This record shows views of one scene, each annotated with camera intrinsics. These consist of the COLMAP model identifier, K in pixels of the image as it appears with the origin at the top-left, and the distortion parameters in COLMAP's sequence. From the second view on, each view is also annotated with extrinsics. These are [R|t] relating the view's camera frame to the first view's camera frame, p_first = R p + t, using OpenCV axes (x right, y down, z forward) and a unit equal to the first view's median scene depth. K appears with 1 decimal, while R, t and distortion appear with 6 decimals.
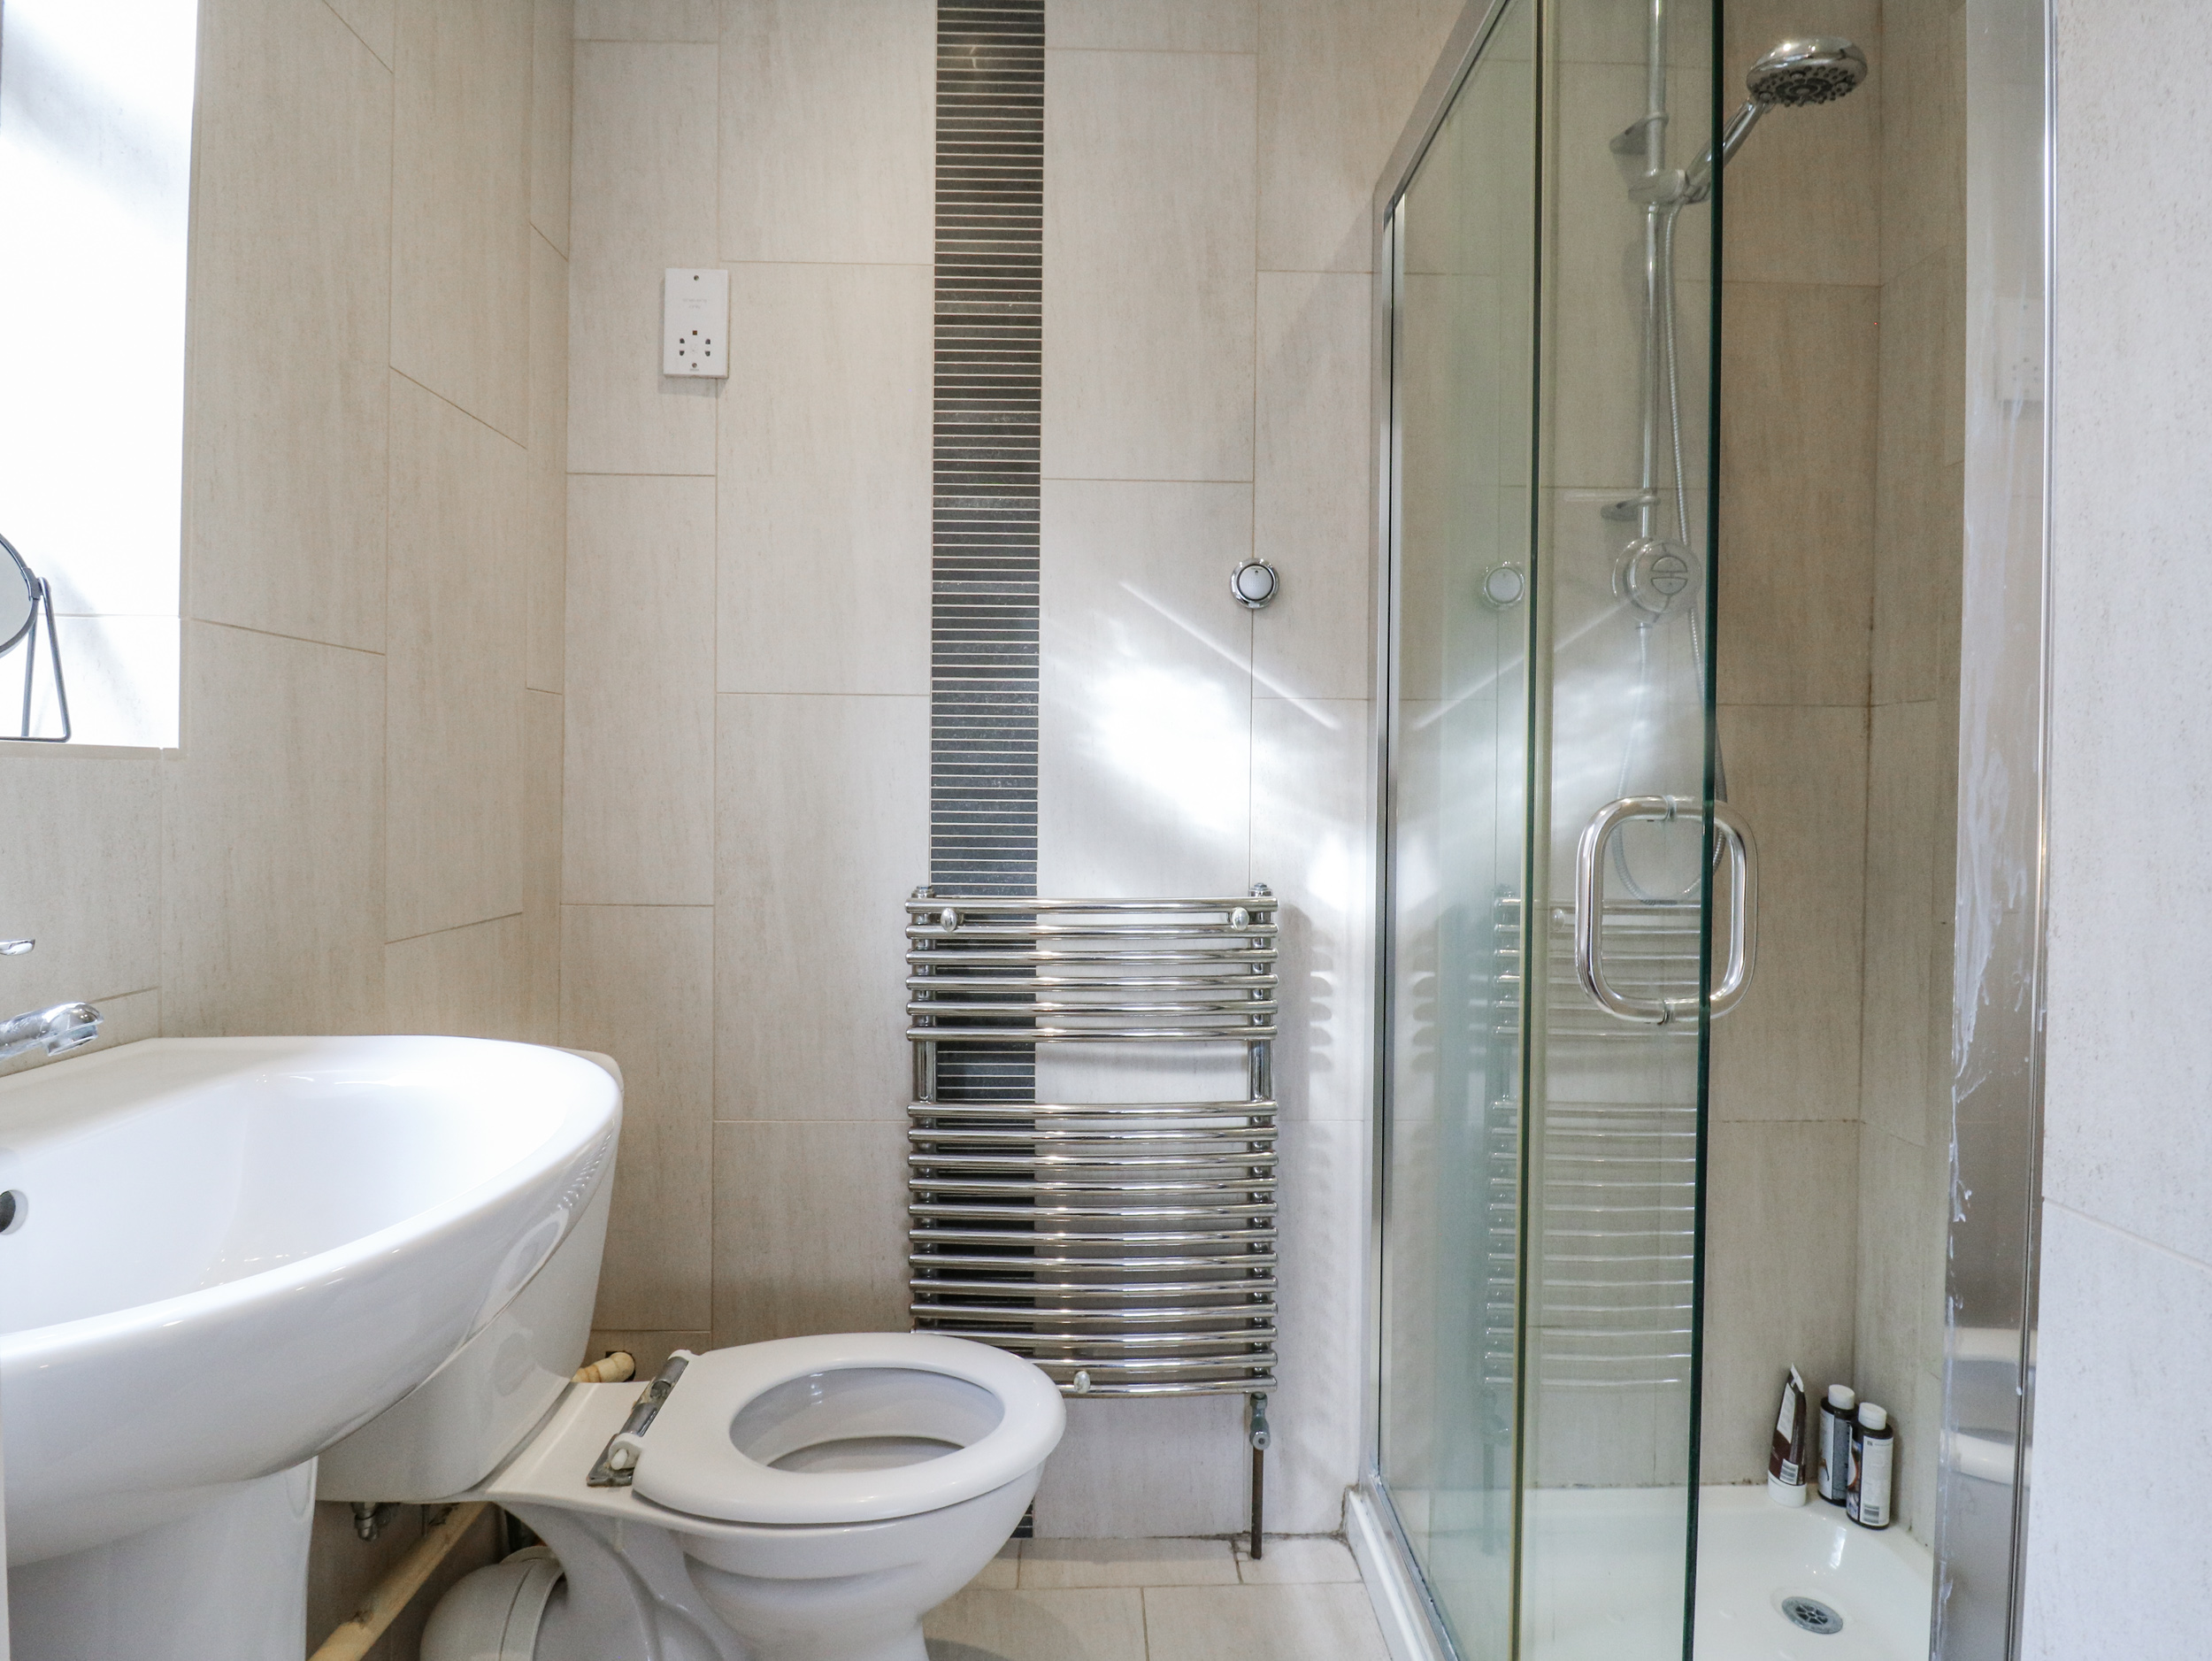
lens RADIAL K [[1151.9, 0, 1115.5], [0, 1151.9, 811.9], [0, 0, 1]] dist [0.001297, -0.013872]
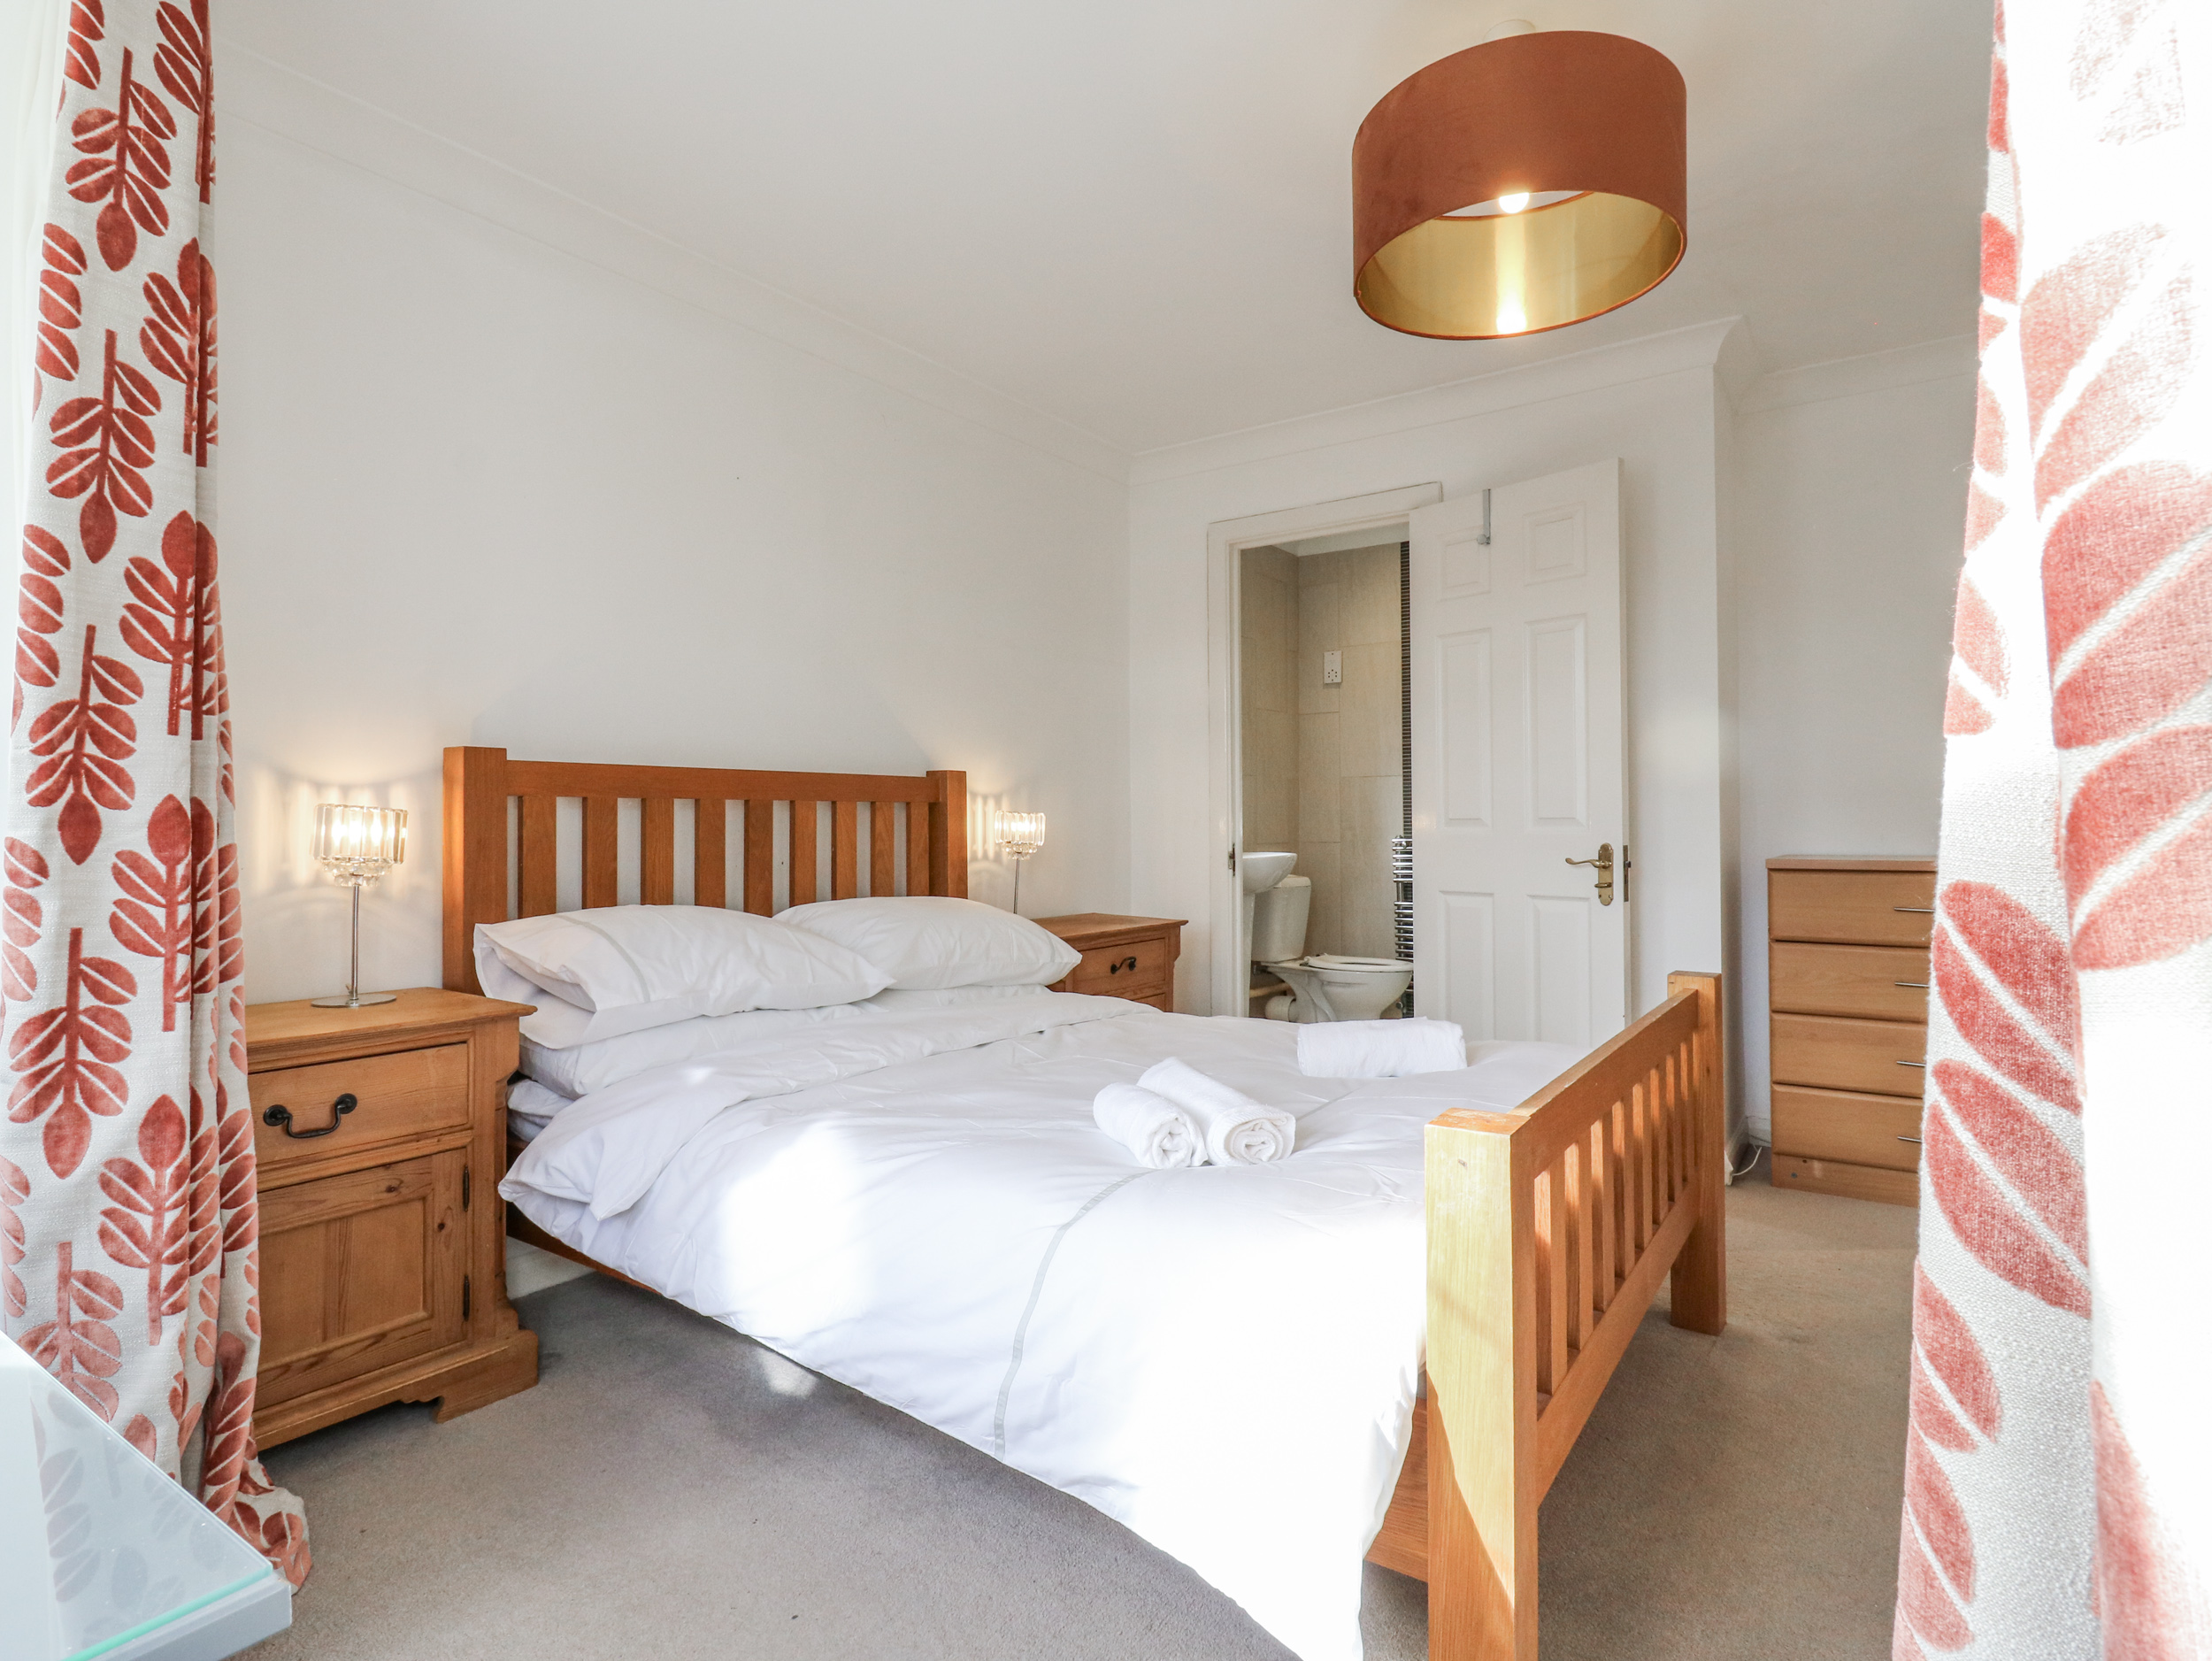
lens RADIAL K [[1151.9, 0, 1115.5], [0, 1151.9, 811.9], [0, 0, 1]] dist [0.001297, -0.013872]
pose [[0.798517, -0.024310, -0.601482, 1.124912], [0.002820, 0.999324, -0.036646, 0.112691], [0.601966, 0.027566, 0.798046, -2.020858]]
